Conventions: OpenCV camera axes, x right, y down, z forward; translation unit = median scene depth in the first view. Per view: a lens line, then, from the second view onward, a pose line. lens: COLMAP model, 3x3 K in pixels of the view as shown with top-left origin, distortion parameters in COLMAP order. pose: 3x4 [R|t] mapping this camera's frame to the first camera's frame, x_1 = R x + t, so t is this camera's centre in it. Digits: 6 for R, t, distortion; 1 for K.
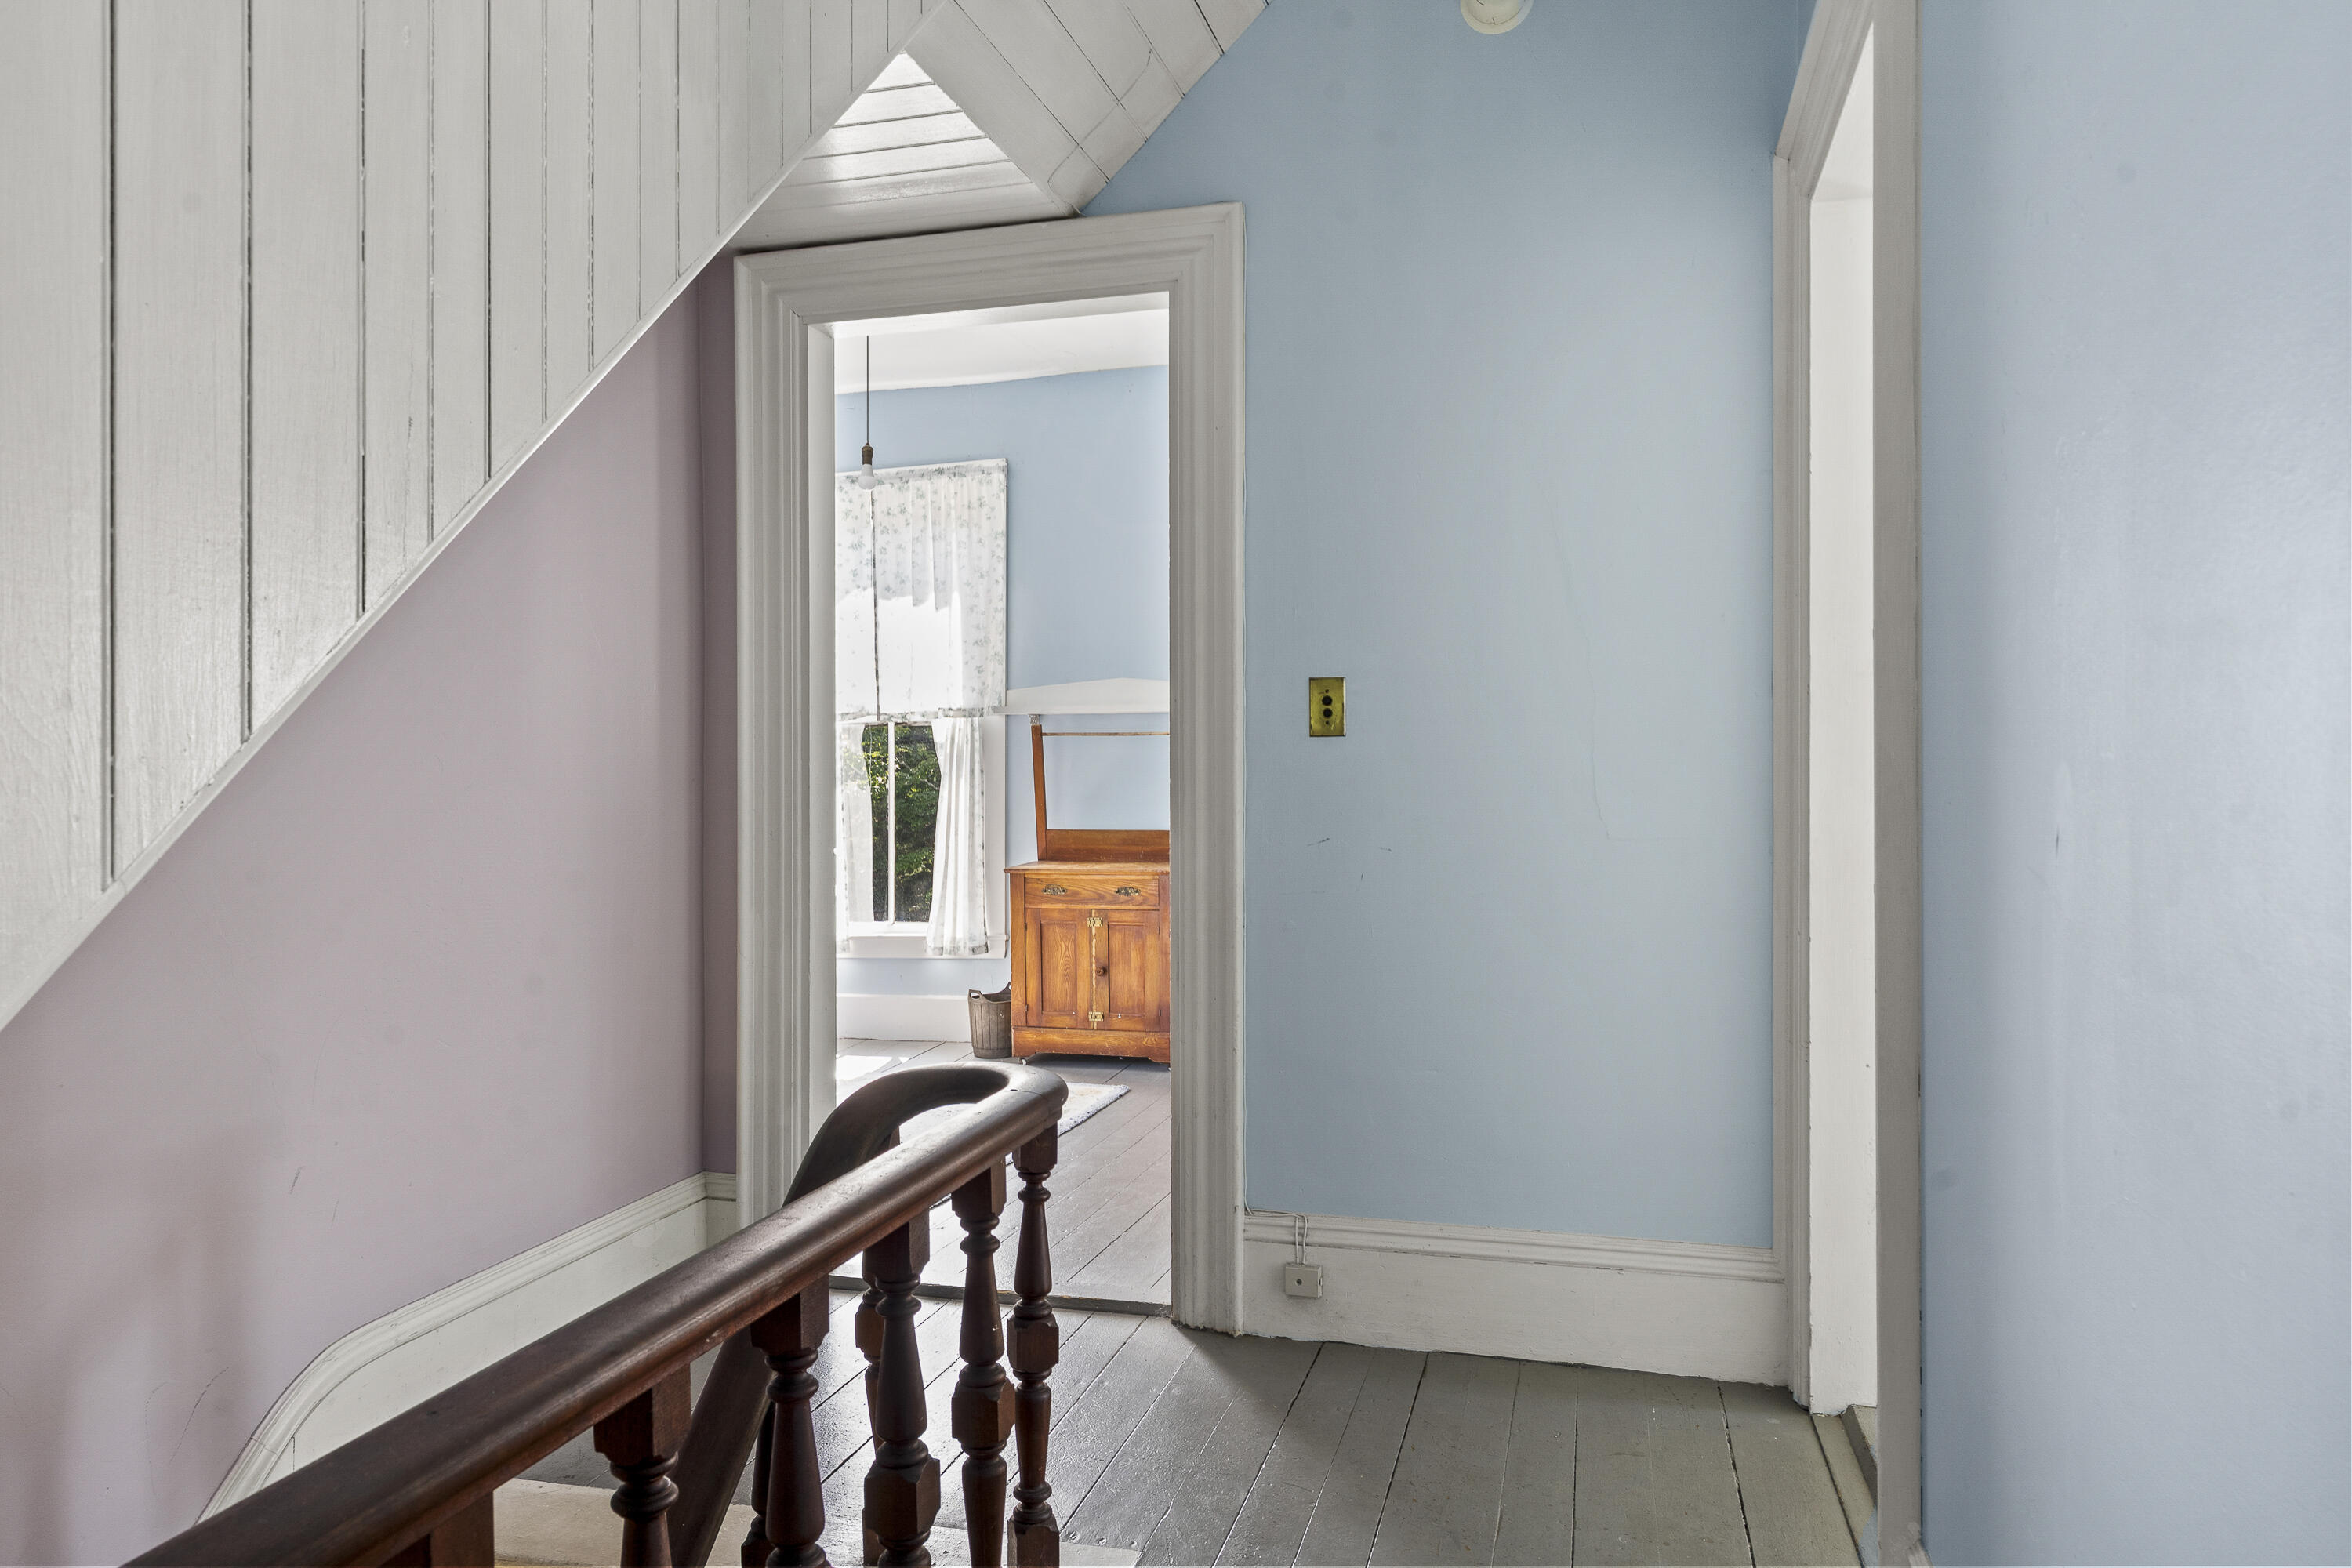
lens RADIAL K [[1537.9, 0, 1174.4], [0, 1537.9, 781.5], [0, 0, 1]] dist [-0.001201, -0.007485]
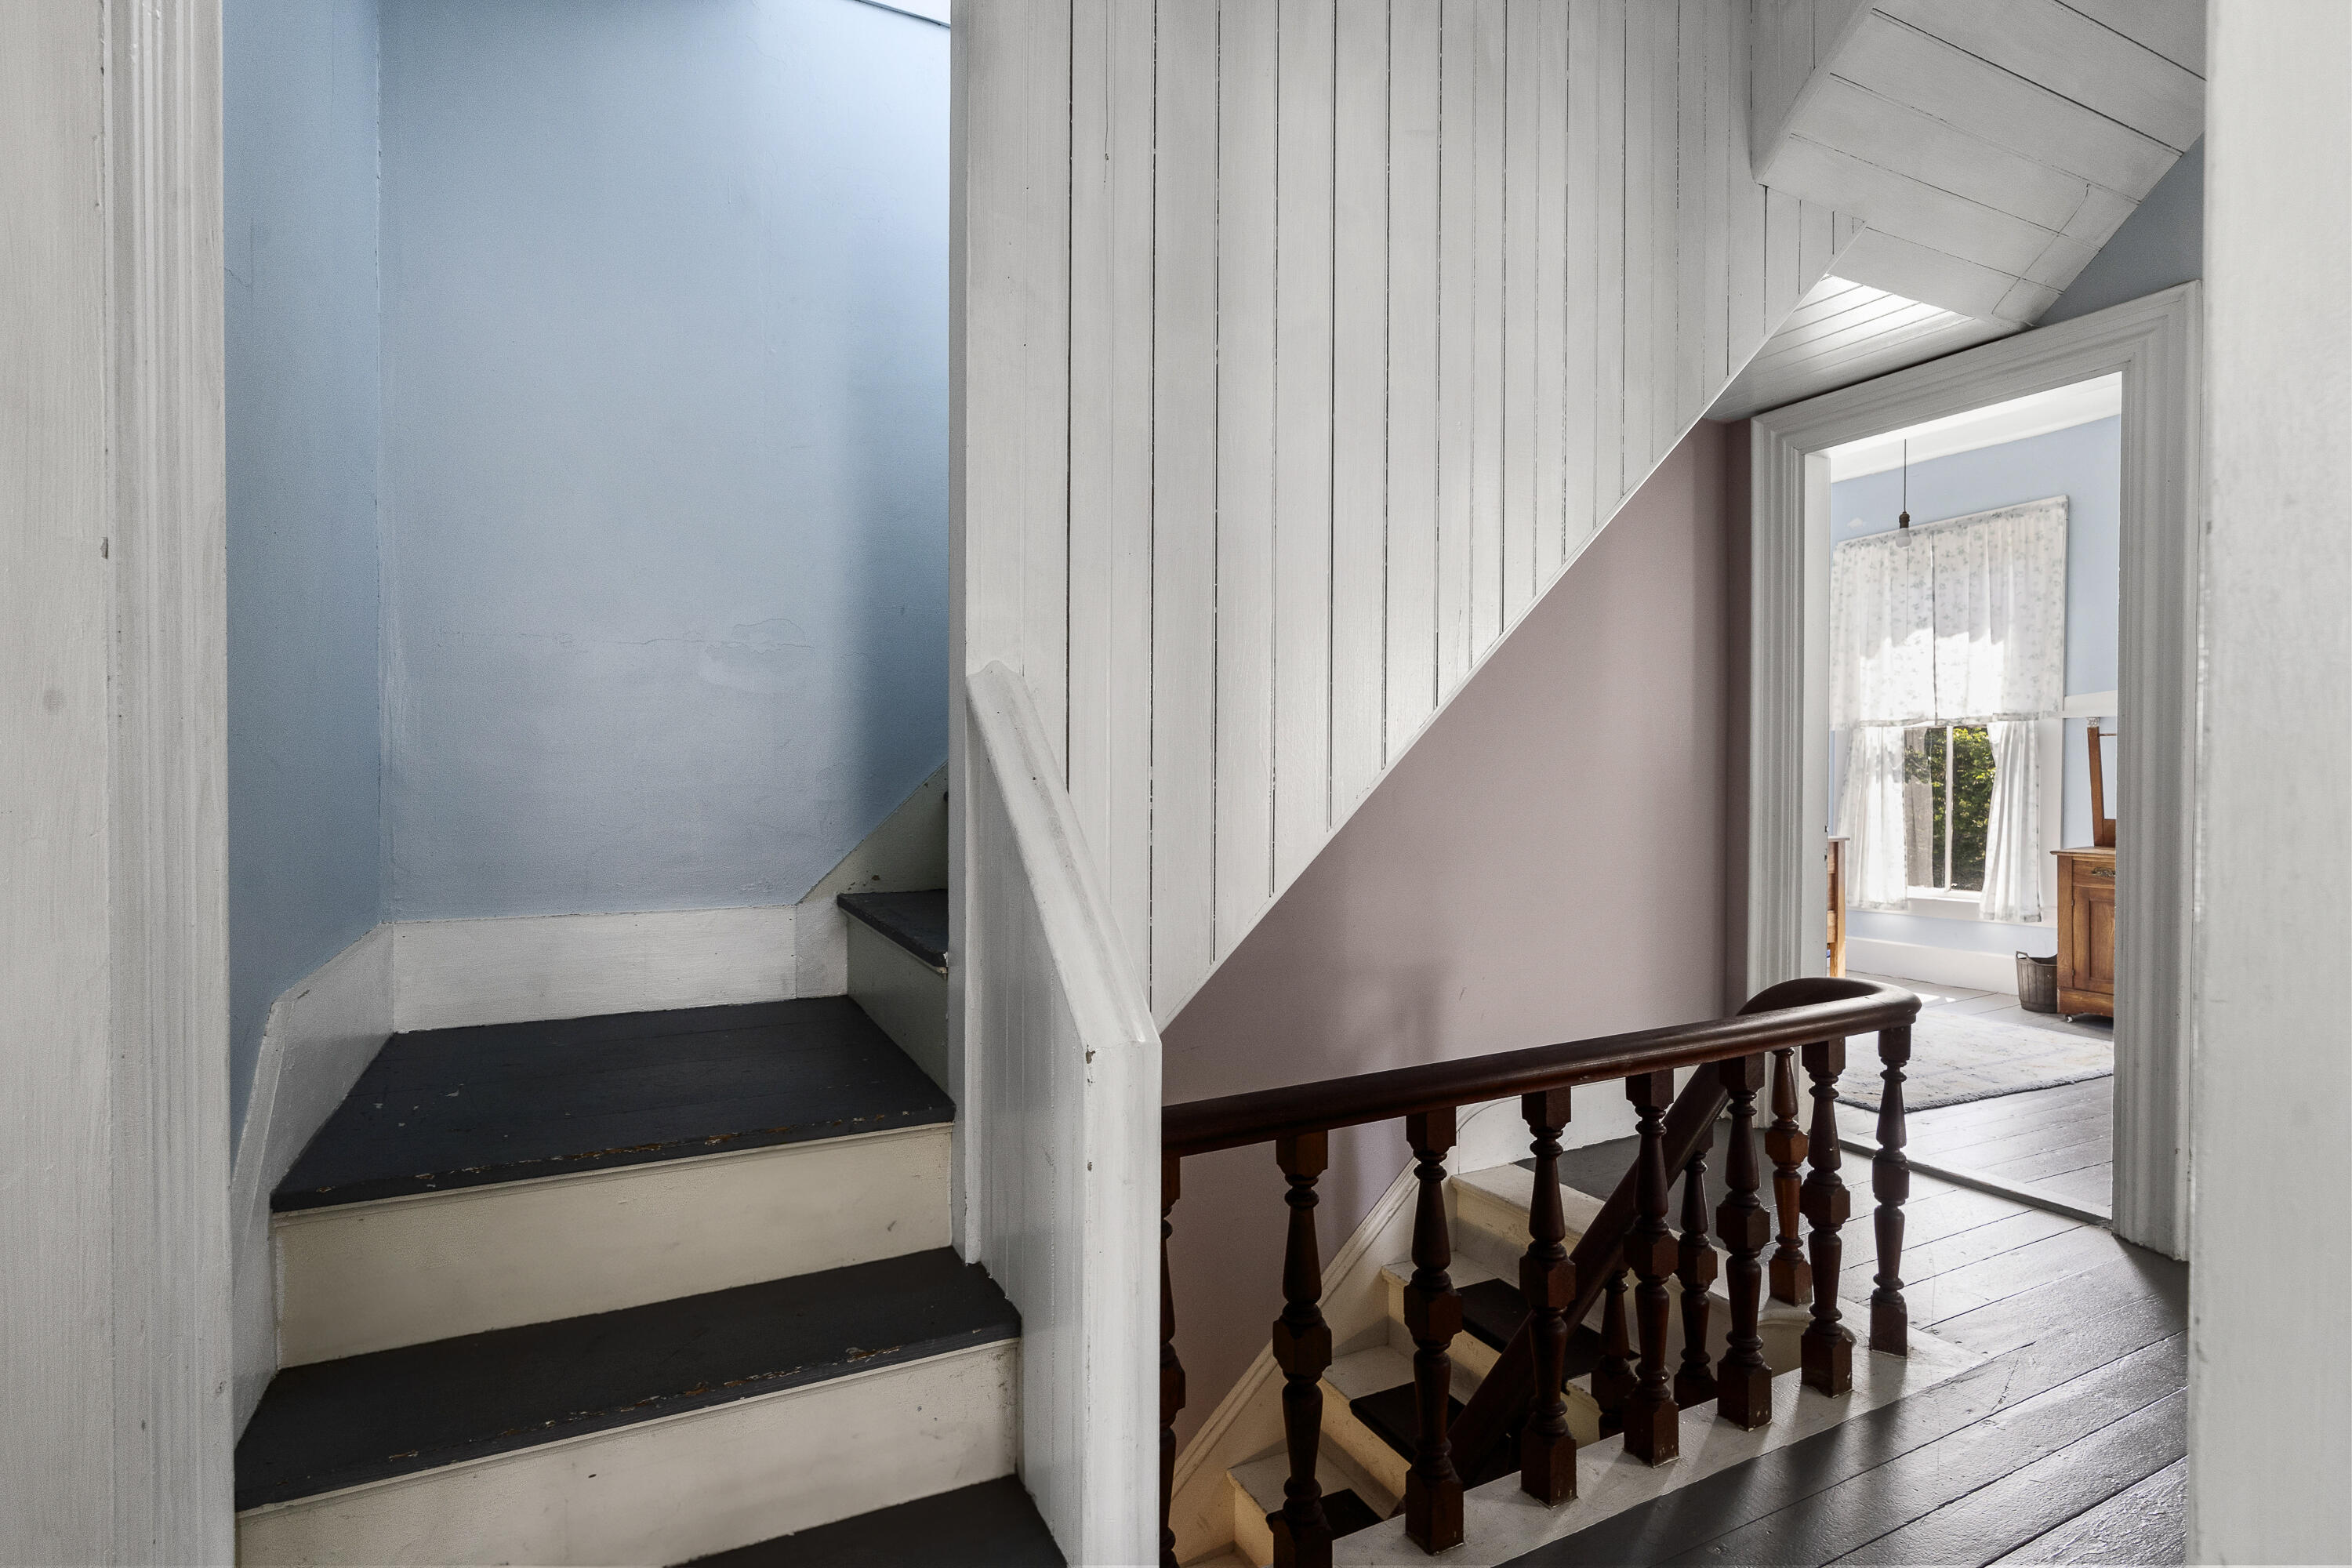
lens RADIAL K [[1165.4, 0, 1179.8], [0, 1165.4, 778.7], [0, 0, 1]] dist [-0.017259, 0.001284]
pose [[0.669537, 0.013985, -0.742647, 0.094560], [-0.005288, 0.999887, 0.014061, -0.006553], [0.742760, -0.005487, 0.669536, -0.075620]]
